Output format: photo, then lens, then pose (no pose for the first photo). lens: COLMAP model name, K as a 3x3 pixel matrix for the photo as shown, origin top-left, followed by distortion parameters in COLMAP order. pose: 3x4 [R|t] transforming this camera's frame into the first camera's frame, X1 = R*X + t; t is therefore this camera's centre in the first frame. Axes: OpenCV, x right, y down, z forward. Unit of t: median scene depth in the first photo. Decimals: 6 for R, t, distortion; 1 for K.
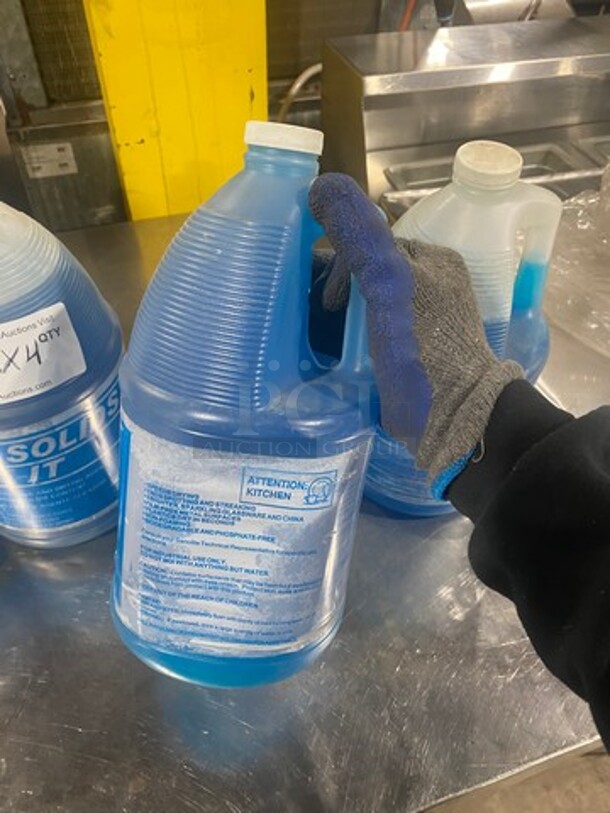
lens RADIAL K [[623.9, 0, 321.4], [0, 623.9, 405.8], [0, 0, 1]] dist [-0.014535, 0.000732]
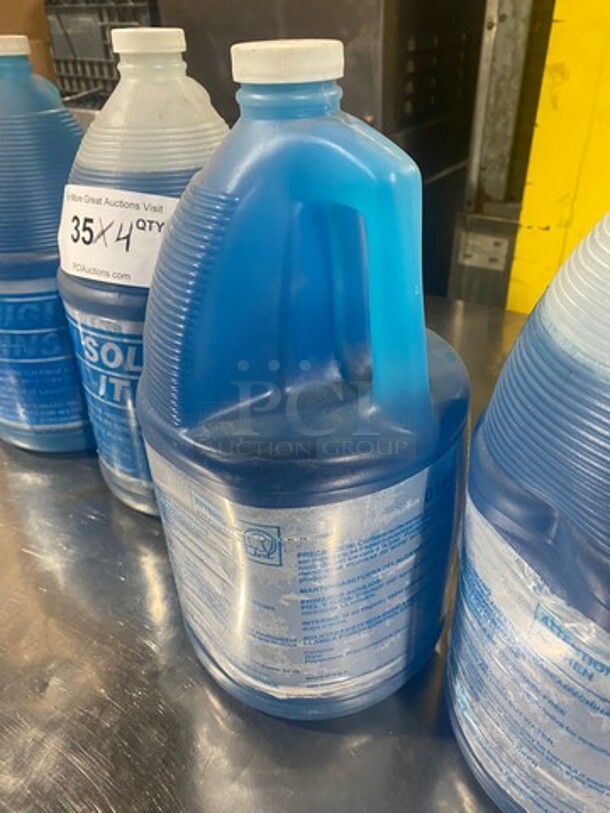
lens RADIAL K [[623.9, 0, 321.4], [0, 623.9, 405.8], [0, 0, 1]] dist [-0.014535, 0.000732]
pose [[0.641672, 0.374023, -0.669600, 0.204194], [-0.546310, 0.835659, -0.056744, 0.007866], [0.538334, 0.402220, 0.740551, 0.303047]]
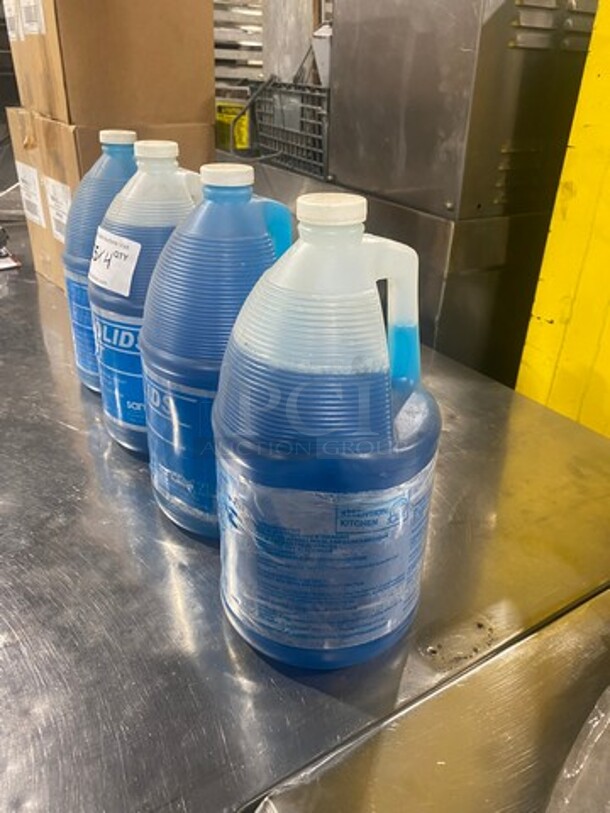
lens RADIAL K [[623.9, 0, 321.4], [0, 623.9, 405.8], [0, 0, 1]] dist [-0.014535, 0.000732]
pose [[0.248216, 0.437625, -0.864218, 0.561924], [-0.737937, 0.663384, 0.123980, -0.210538], [0.627565, 0.606964, 0.487602, 0.412941]]
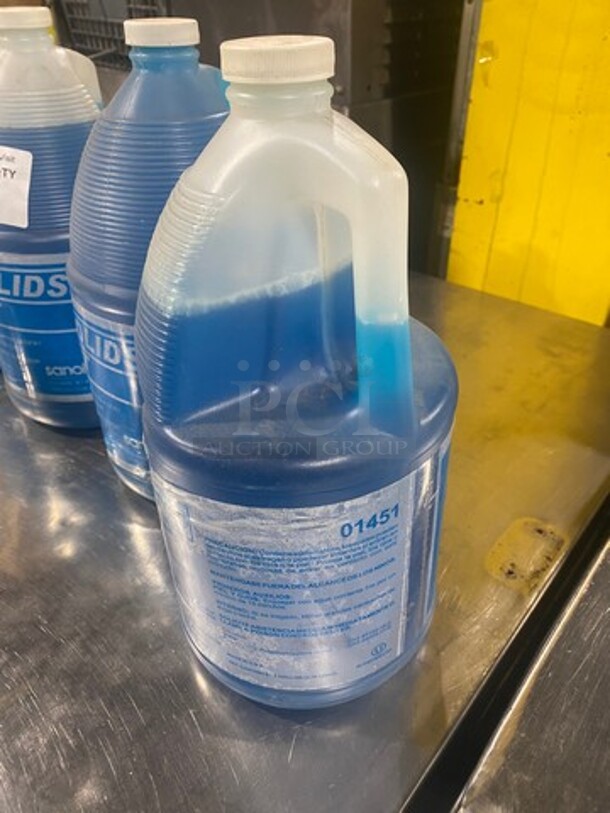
lens RADIAL K [[618.3, 0, 329.6], [0, 618.3, 404.5], [0, 0, 1]] dist [-0.010068, -0.008310]
pose [[0.531681, 0.461204, -0.710356, 0.408328], [-0.621009, 0.782606, 0.043306, -0.100444], [0.575902, 0.418113, 0.702509, 0.386547]]
